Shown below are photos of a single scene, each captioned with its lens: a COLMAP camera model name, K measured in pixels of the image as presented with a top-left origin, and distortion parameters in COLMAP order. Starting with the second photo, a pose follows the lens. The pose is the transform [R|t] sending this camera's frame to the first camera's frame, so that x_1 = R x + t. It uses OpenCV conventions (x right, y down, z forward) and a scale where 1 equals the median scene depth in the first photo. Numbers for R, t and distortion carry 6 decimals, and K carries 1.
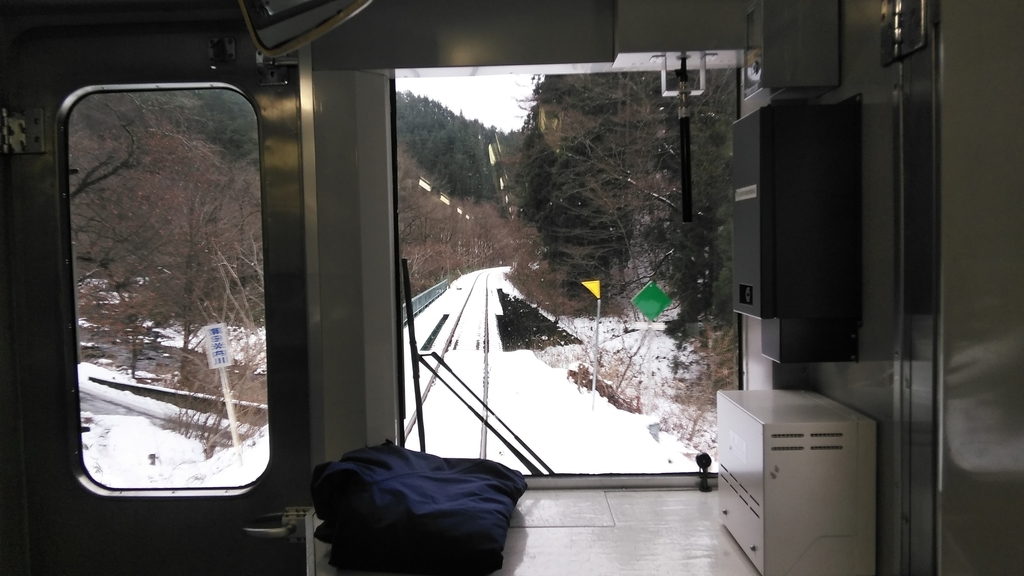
lens RADIAL K [[689.3, 0, 512.0], [0, 689.3, 288.0], [0, 0, 1]] dist [0.004818, -0.060384]
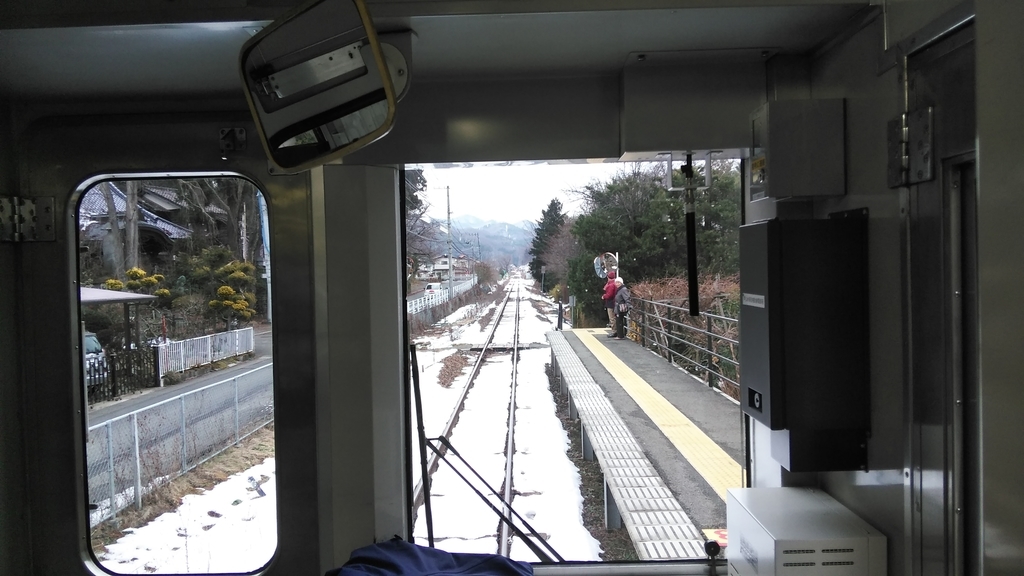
lens RADIAL K [[689.3, 0, 512.0], [0, 689.3, 288.0], [0, 0, 1]] dist [0.004818, -0.060384]
pose [[0.999980, -0.004028, -0.004956, -0.006970], [0.003864, 0.999457, -0.032726, -0.107264], [0.005085, 0.032707, 0.999452, -0.006202]]
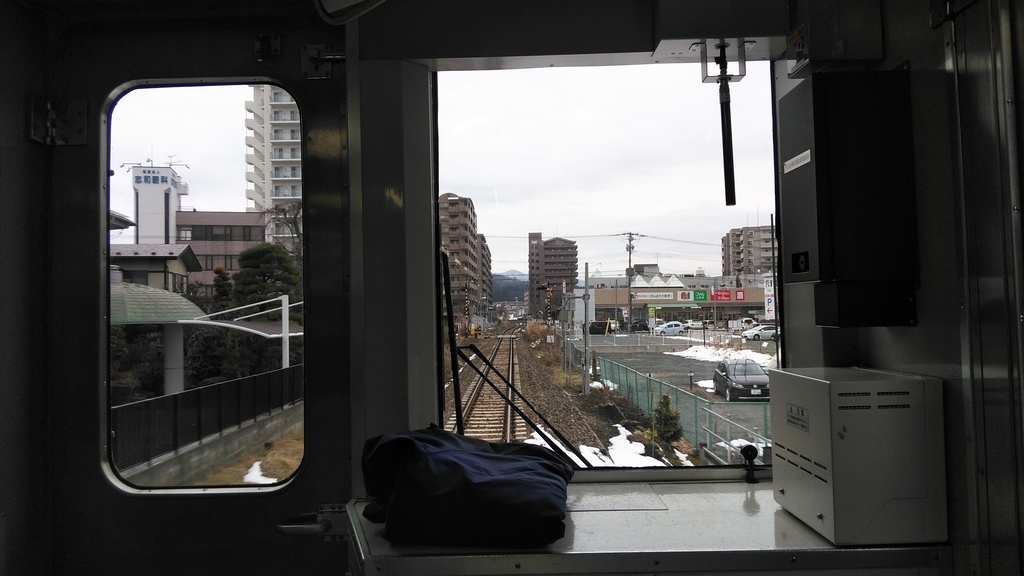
lens RADIAL K [[689.3, 0, 512.0], [0, 689.3, 288.0], [0, 0, 1]] dist [0.004818, -0.060384]
pose [[0.999990, -0.003904, 0.002053, -0.070904], [0.004048, 0.997120, -0.075737, 0.106398], [-0.001752, 0.075744, 0.997126, 0.007630]]
